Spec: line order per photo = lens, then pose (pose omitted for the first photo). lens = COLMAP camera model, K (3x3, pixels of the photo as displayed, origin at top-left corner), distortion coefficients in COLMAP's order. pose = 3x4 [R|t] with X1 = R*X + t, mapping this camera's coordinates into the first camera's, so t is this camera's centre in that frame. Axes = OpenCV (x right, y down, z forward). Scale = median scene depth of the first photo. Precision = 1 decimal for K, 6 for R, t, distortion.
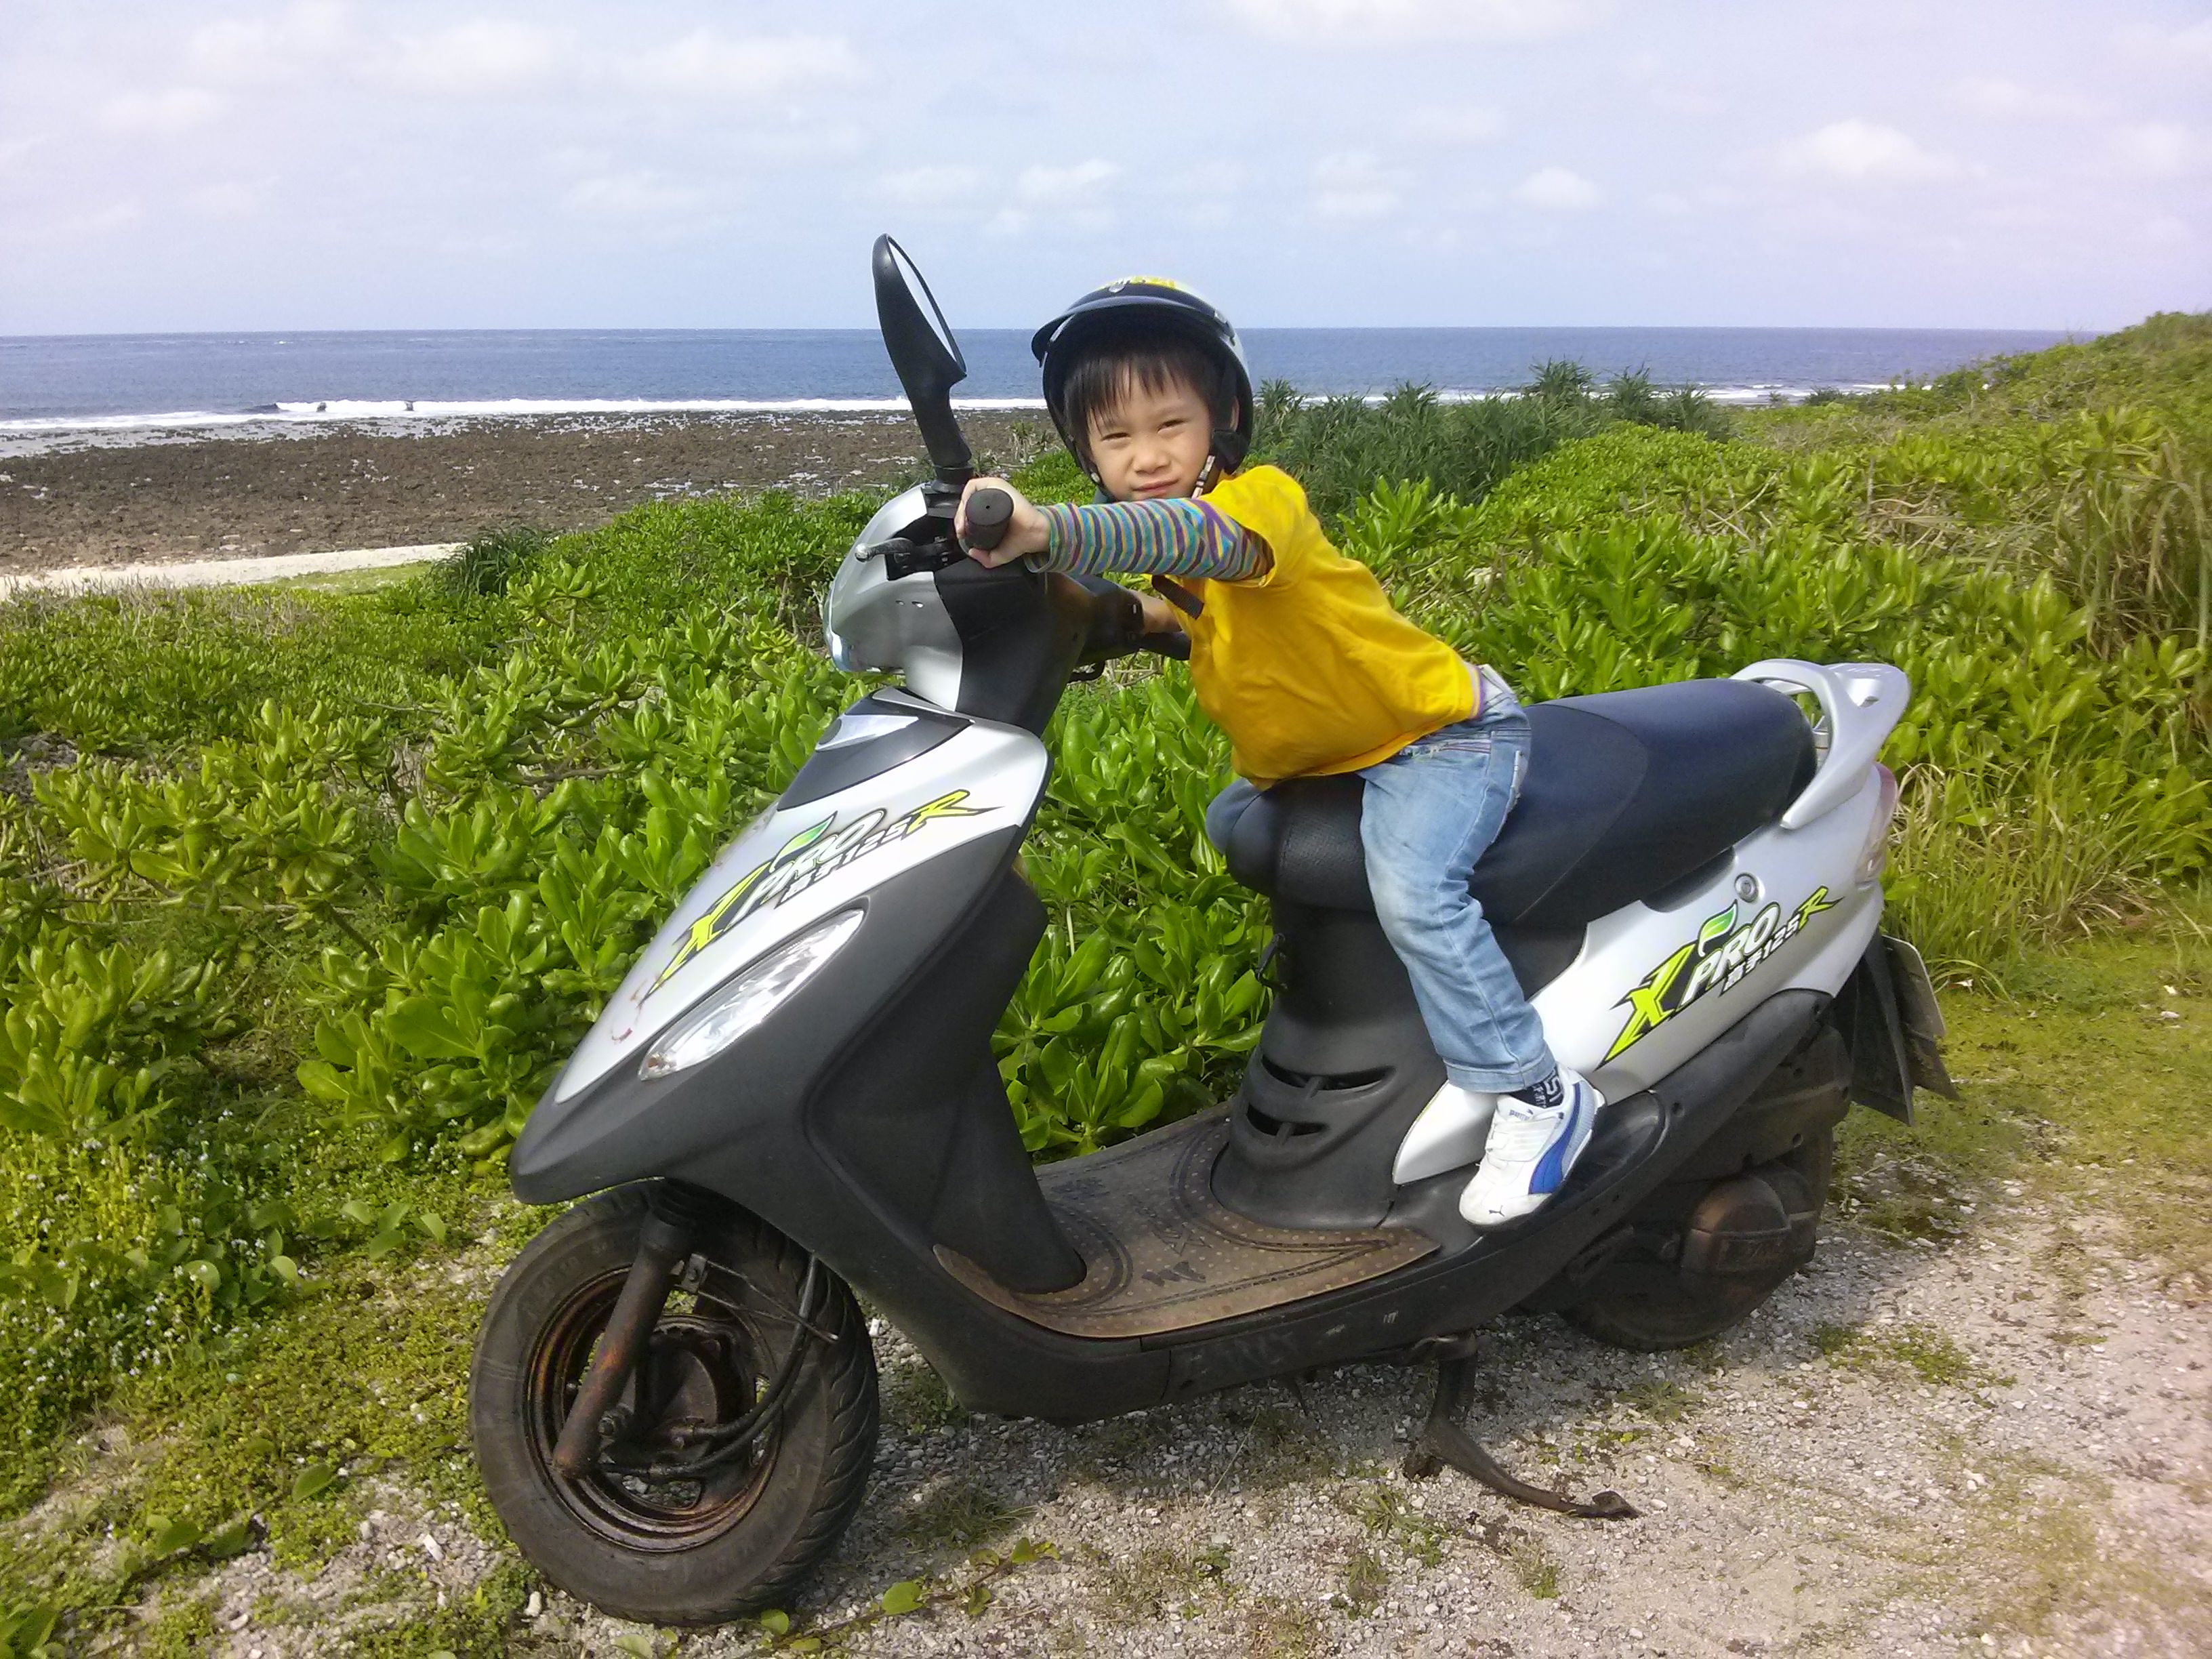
lens RADIAL K [[1973.2, 0, 1102.3], [0, 1973.2, 808.1], [0, 0, 1]] dist [0.044917, -0.119886]
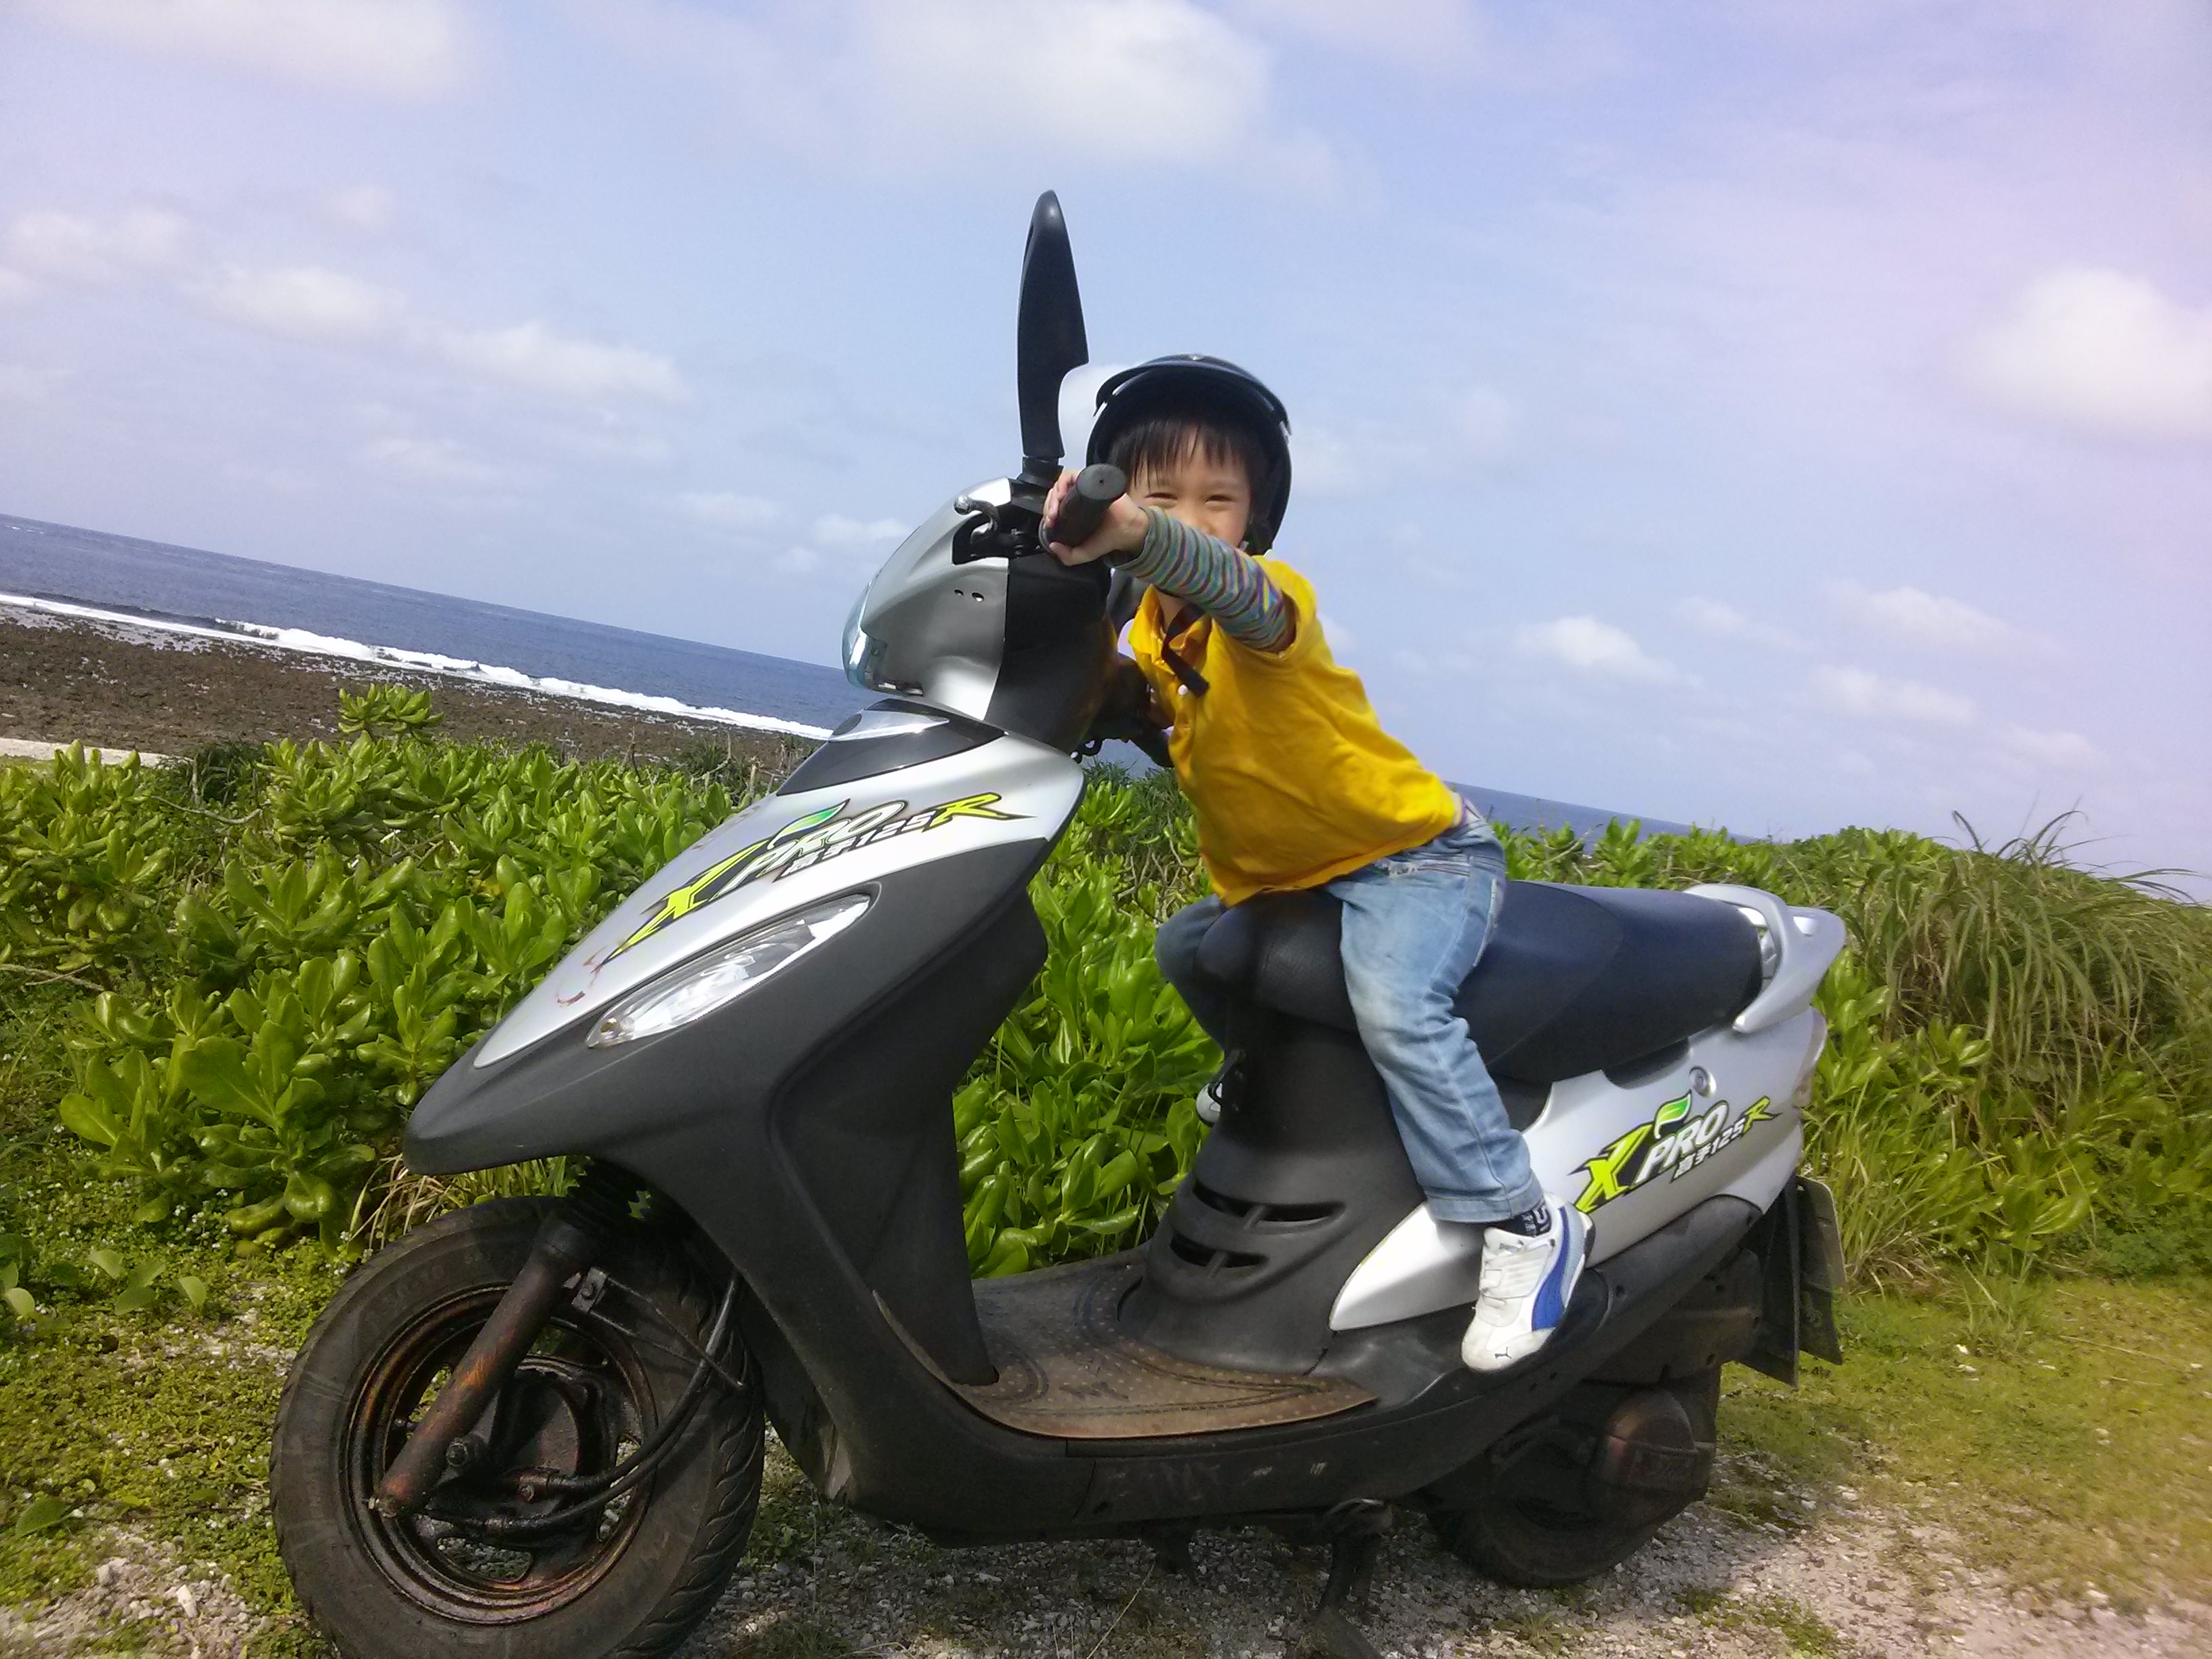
lens RADIAL K [[1973.2, 0, 1097.5], [0, 1973.2, 829.0], [0, 0, 1]] dist [0.044917, -0.119886]
pose [[0.977126, 0.170289, 0.127387, -0.106959], [-0.145663, 0.972353, -0.182514, 0.131742], [-0.154945, 0.159784, 0.974916, 0.059022]]
